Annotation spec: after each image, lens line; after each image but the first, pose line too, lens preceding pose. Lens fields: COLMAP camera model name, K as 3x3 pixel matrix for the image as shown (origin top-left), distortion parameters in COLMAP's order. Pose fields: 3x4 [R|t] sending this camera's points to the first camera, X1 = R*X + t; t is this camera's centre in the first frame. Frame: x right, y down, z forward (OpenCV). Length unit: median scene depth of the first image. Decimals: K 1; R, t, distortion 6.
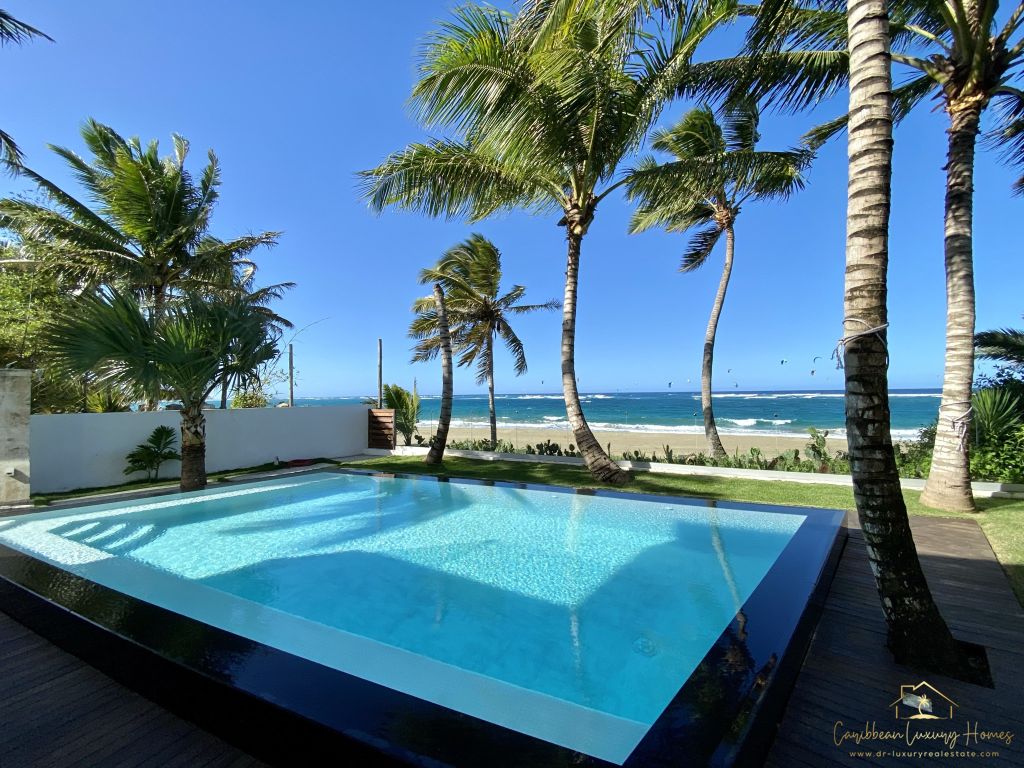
lens RADIAL K [[416.7, 0, 510.4], [0, 416.7, 381.7], [0, 0, 1]] dist [0.018247, -0.018818]
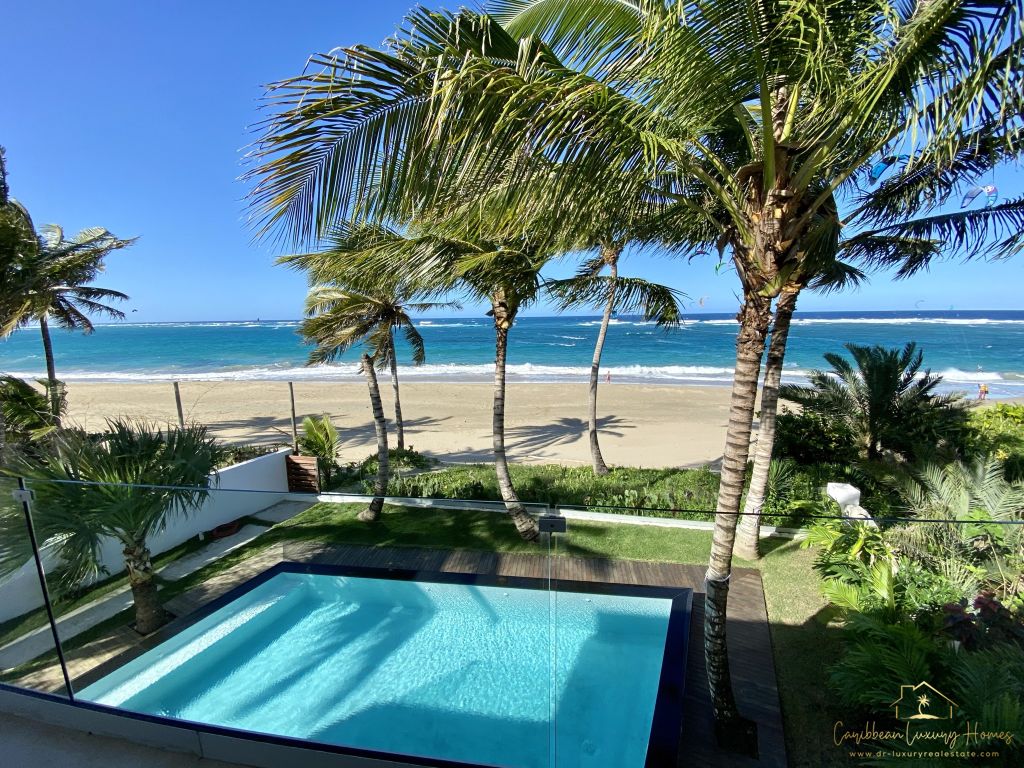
lens RADIAL K [[416.7, 0, 510.4], [0, 416.7, 381.7], [0, 0, 1]] dist [0.018247, -0.018818]
pose [[0.956967, -0.046745, 0.286407, -0.210113], [-0.006581, 0.983191, 0.182459, -0.579994], [-0.290122, -0.176492, 0.940574, -0.115262]]
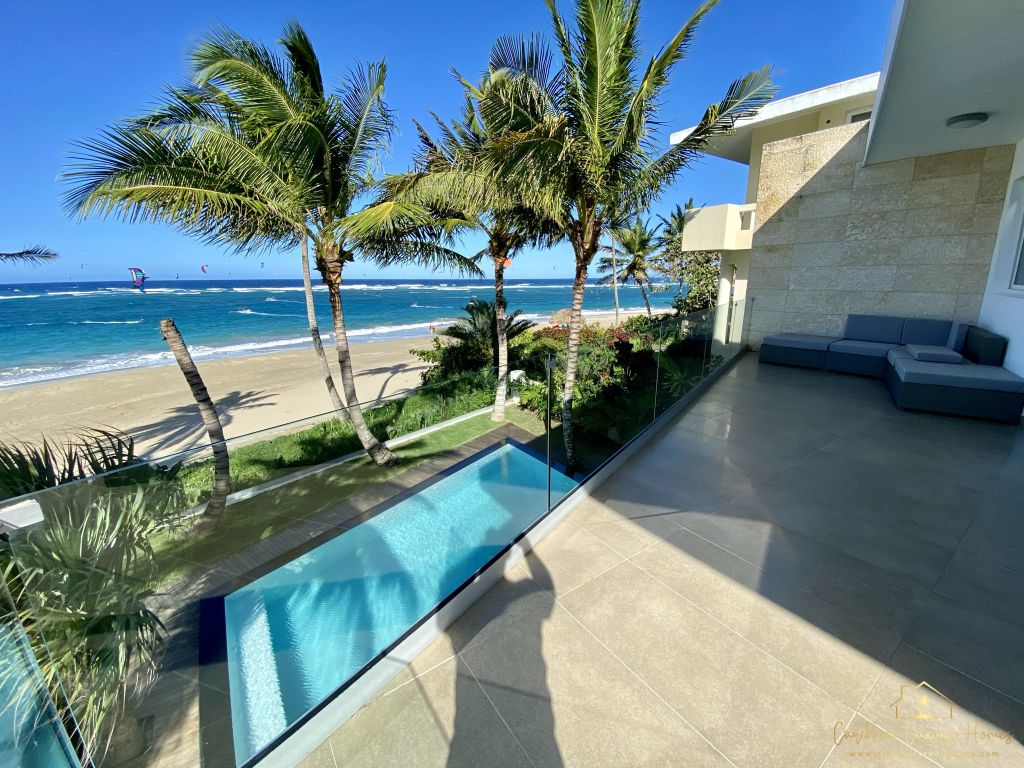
lens RADIAL K [[416.7, 0, 510.4], [0, 416.7, 381.7], [0, 0, 1]] dist [0.018247, -0.018818]
pose [[0.222787, -0.234936, 0.946135, -1.294718], [-0.021740, 0.969088, 0.245755, -0.557550], [-0.974625, -0.075320, 0.210793, 0.336325]]
